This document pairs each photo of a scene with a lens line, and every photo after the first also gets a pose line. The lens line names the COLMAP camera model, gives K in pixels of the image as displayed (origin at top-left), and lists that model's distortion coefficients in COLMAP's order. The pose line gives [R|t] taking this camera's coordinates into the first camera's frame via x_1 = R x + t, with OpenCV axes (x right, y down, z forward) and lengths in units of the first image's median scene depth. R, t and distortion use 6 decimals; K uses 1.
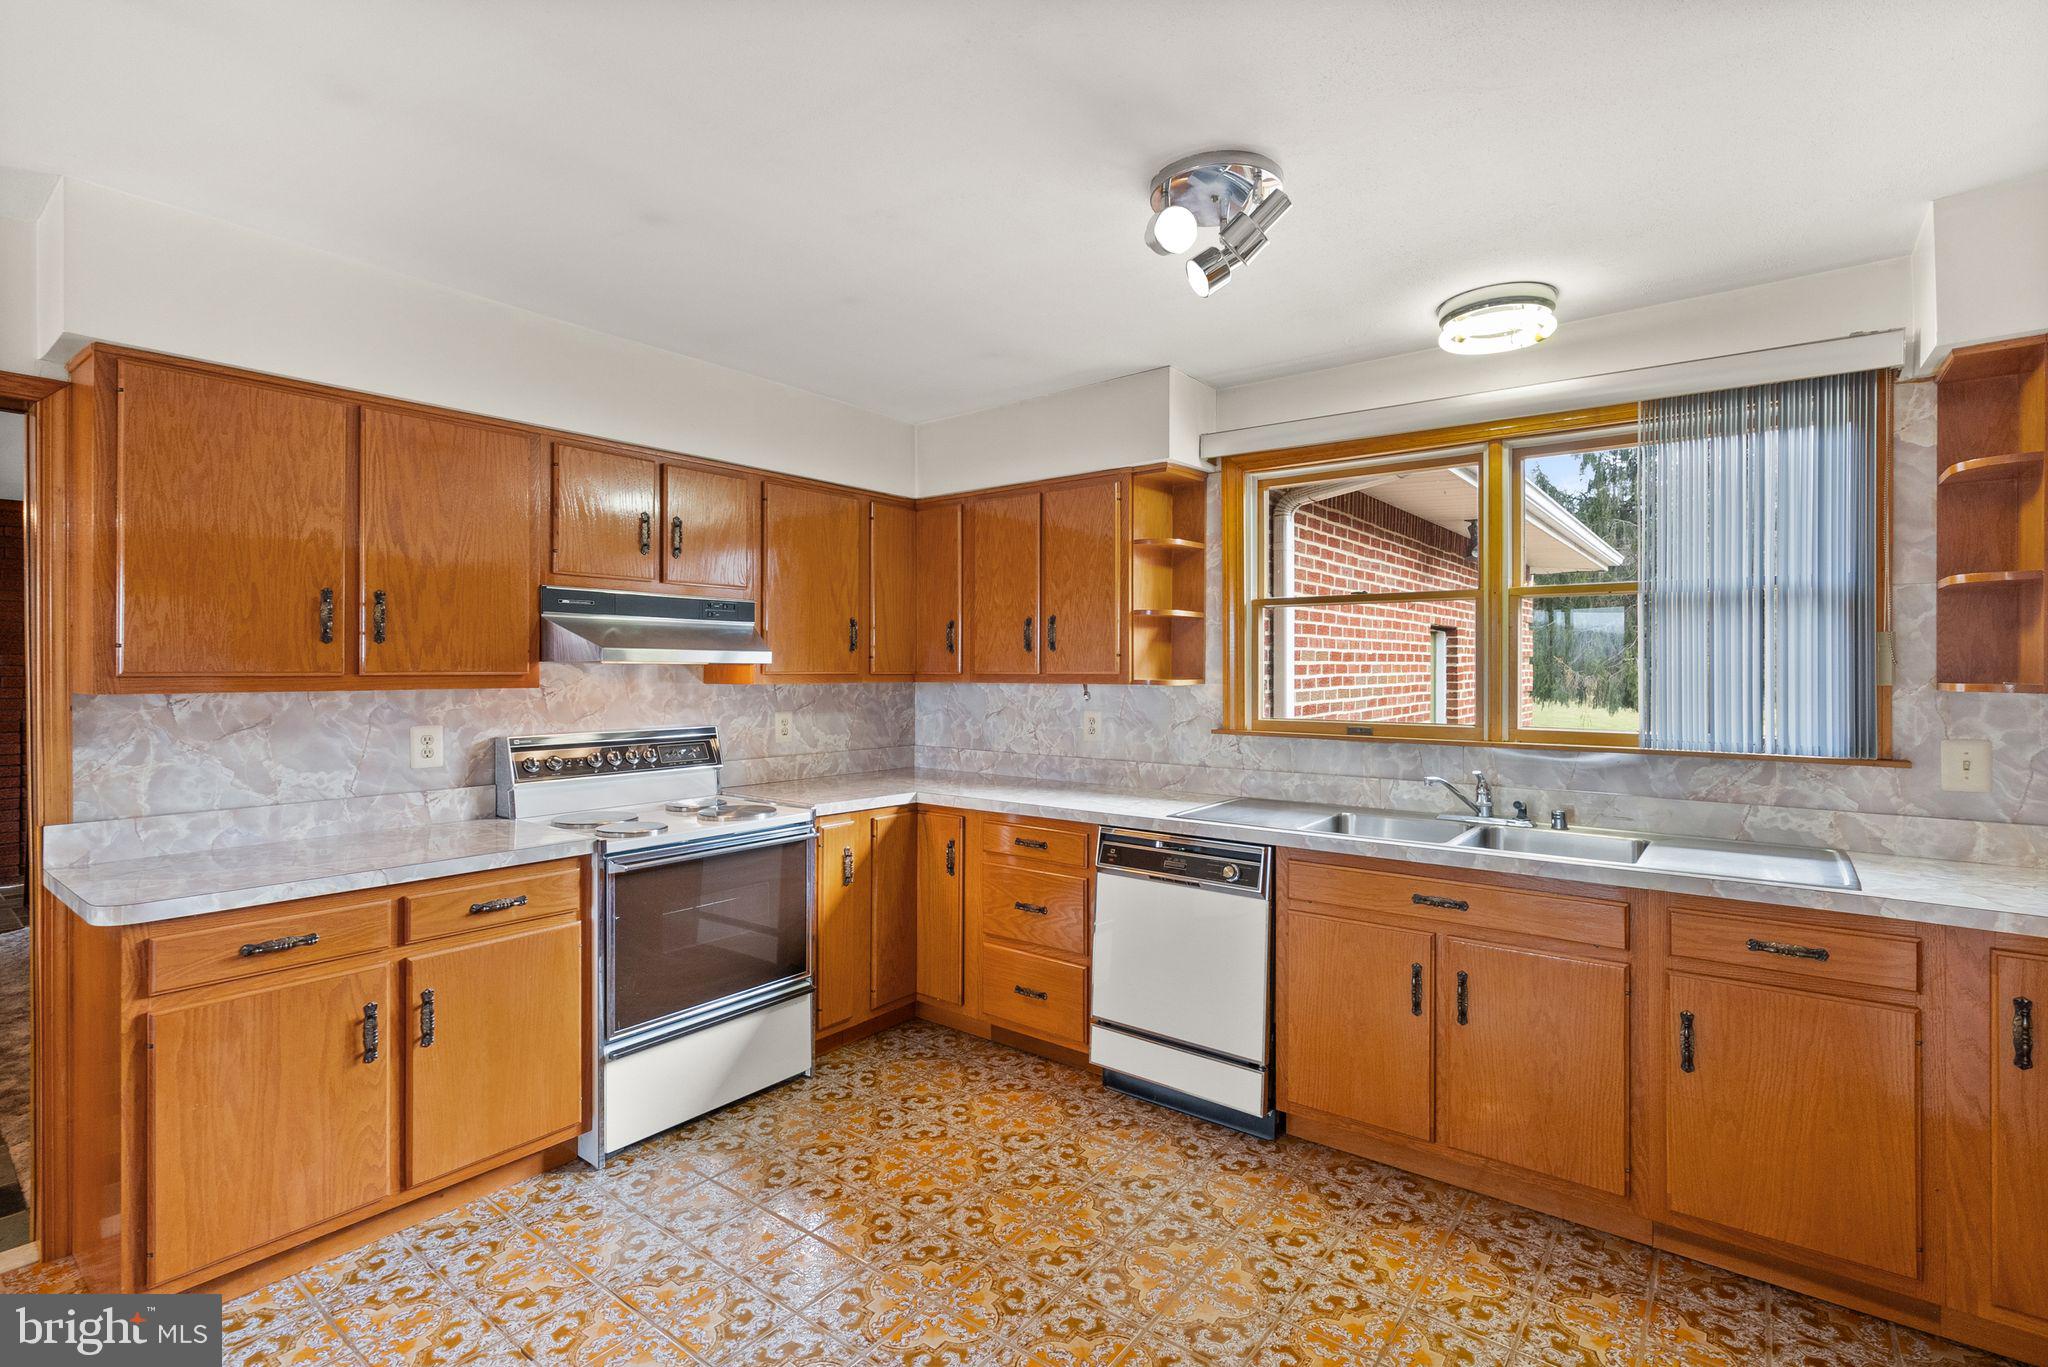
lens RADIAL K [[958.7, 0, 1024.3], [0, 958.7, 666.5], [0, 0, 1]] dist [-0.002199, 0.001444]
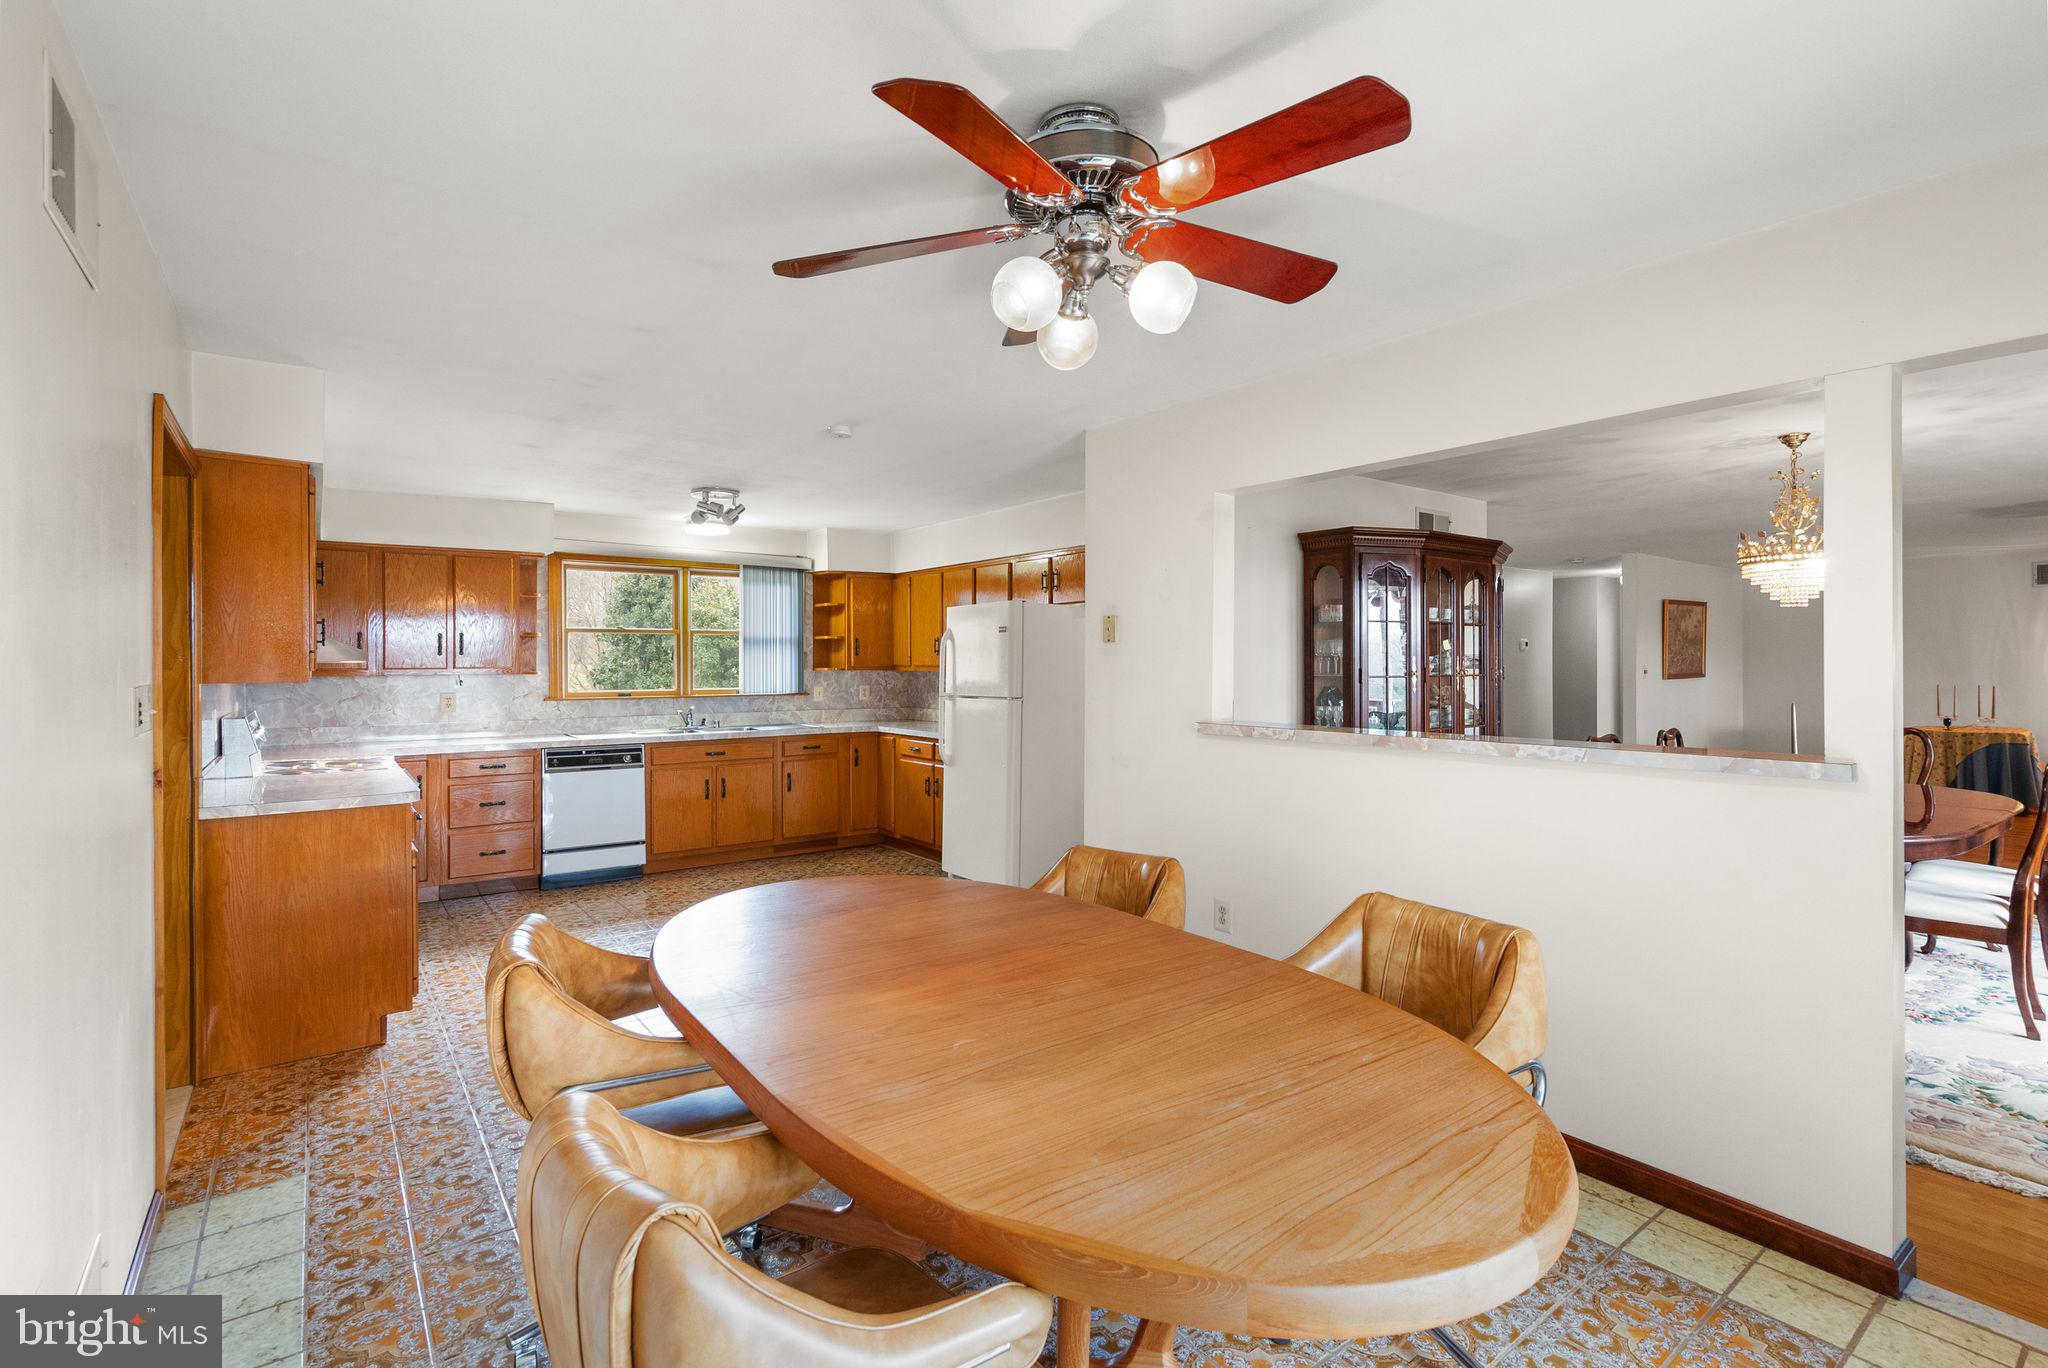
lens RADIAL K [[956.4, 0, 1020.9], [0, 956.4, 657.3], [0, 0, 1]] dist [-0.002787, 0.000375]
pose [[0.266315, 0.004787, 0.963874, -1.593820], [0.003593, 0.999976, -0.005959, 0.001507], [-0.963879, 0.005050, 0.266292, -0.428344]]
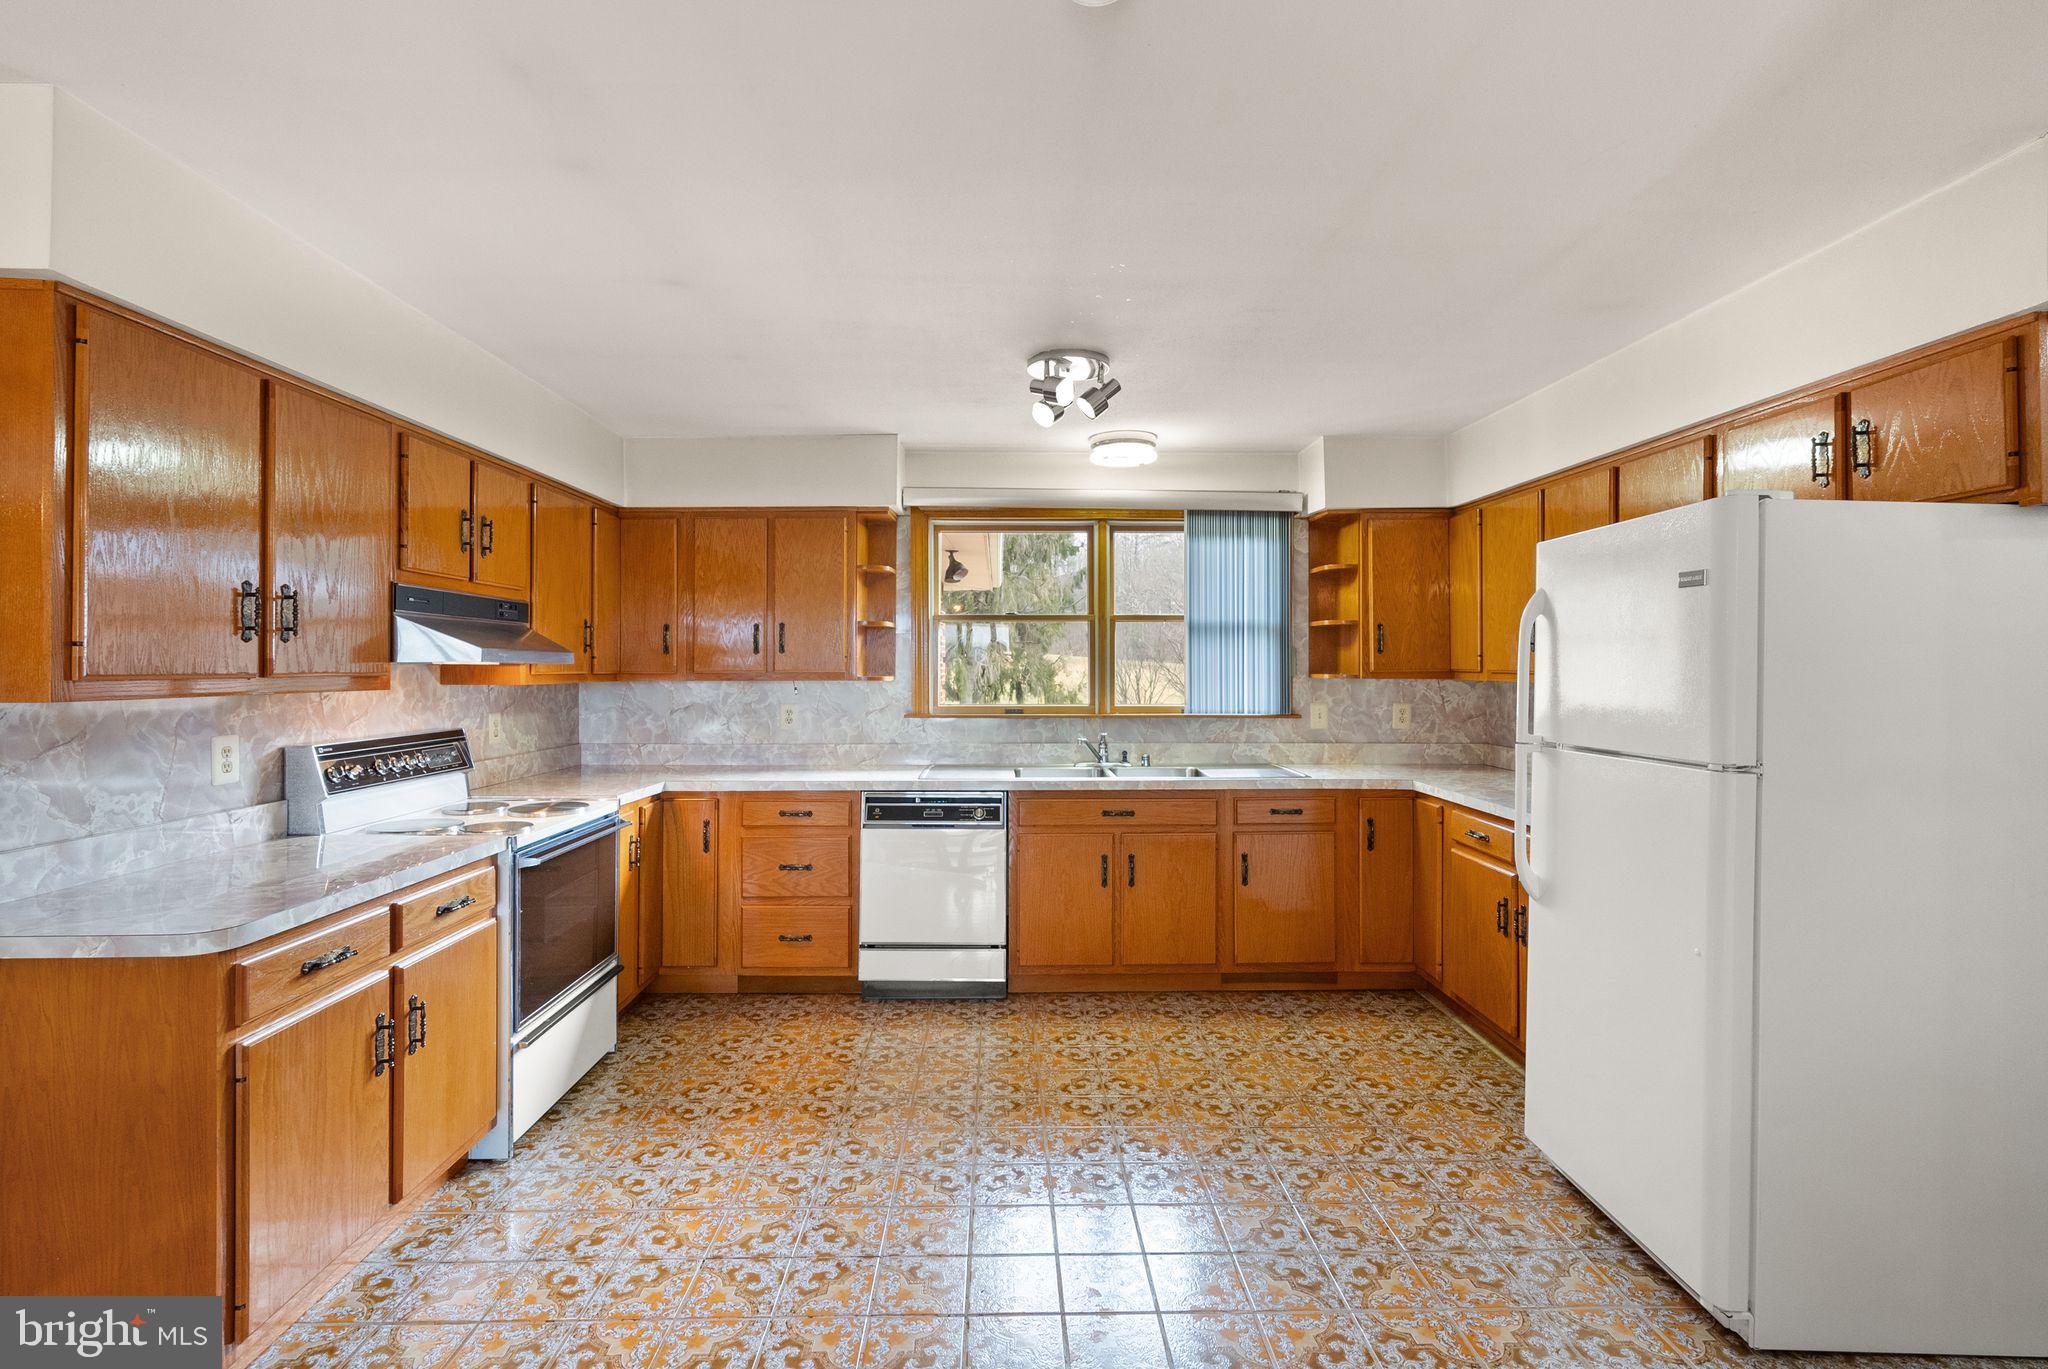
lens RADIAL K [[956.4, 0, 1020.9], [0, 956.4, 657.8], [0, 0, 1]] dist [-0.002787, 0.000375]
pose [[0.779047, 0.004096, 0.626952, -0.597670], [0.000273, 0.999976, -0.006872, -0.002608], [-0.626965, 0.005525, 0.779028, -0.125702]]
